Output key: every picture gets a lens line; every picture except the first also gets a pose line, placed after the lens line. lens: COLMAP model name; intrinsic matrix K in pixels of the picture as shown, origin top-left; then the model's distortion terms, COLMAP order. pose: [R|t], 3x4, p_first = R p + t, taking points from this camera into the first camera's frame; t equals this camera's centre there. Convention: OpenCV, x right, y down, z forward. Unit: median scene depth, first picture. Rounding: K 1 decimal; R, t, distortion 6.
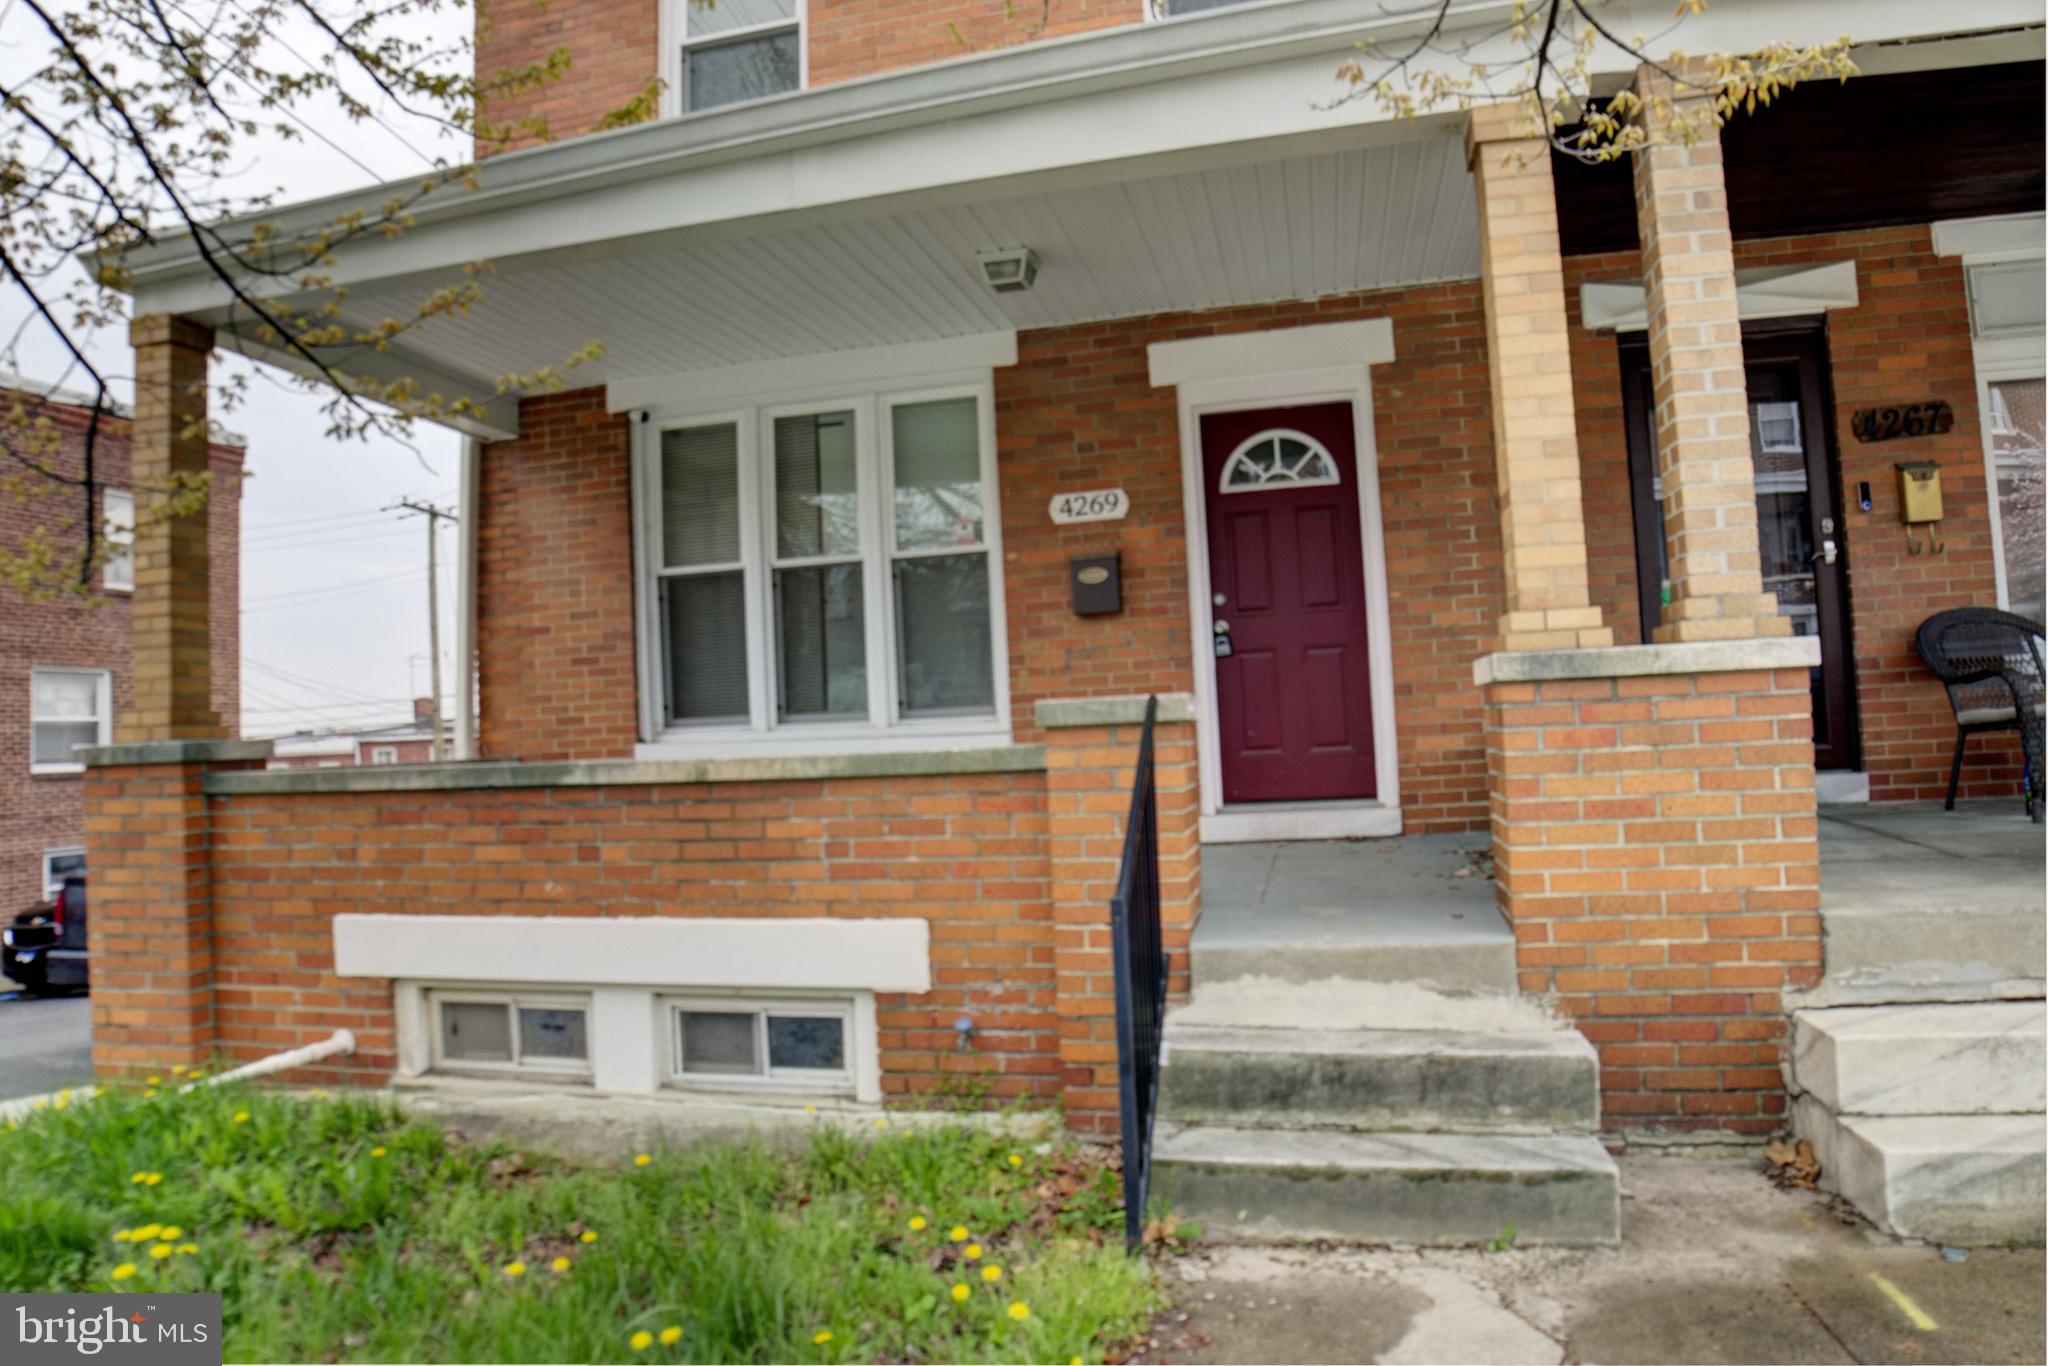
lens RADIAL K [[1277.9, 0, 1008.5], [0, 1277.9, 672.7], [0, 0, 1]] dist [-0.125450, 0.053630]
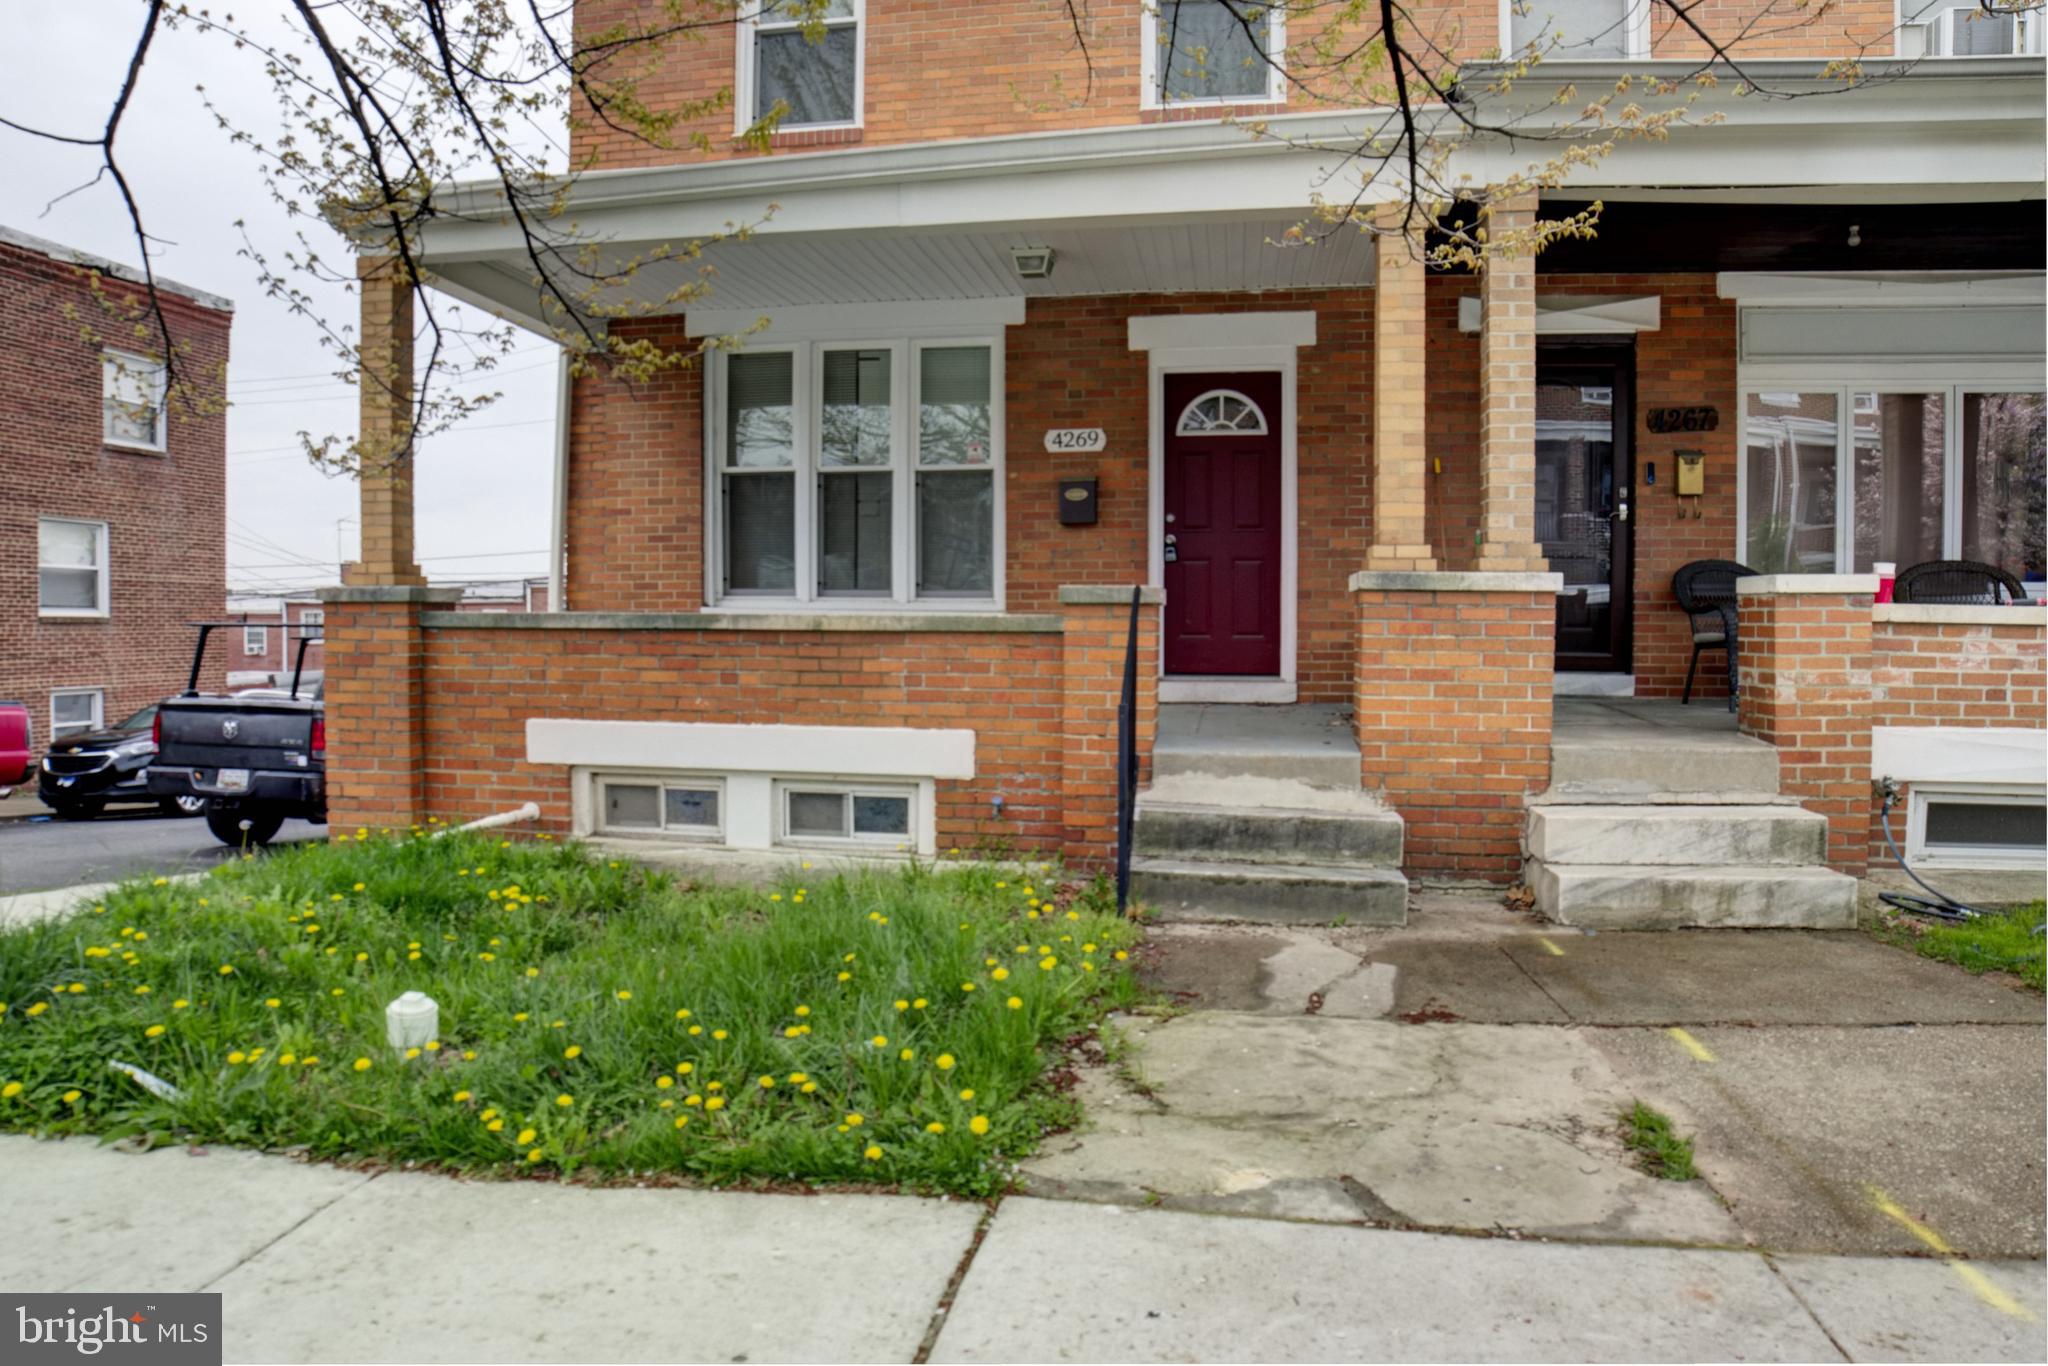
lens RADIAL K [[1277.9, 0, 1008.5], [0, 1277.9, 672.7], [0, 0, 1]] dist [-0.125450, 0.053630]
pose [[0.996318, 0.048260, 0.070857, -0.103333], [-0.053941, 0.995287, 0.080591, 0.004688], [-0.066634, -0.084116, 0.994226, -0.366549]]
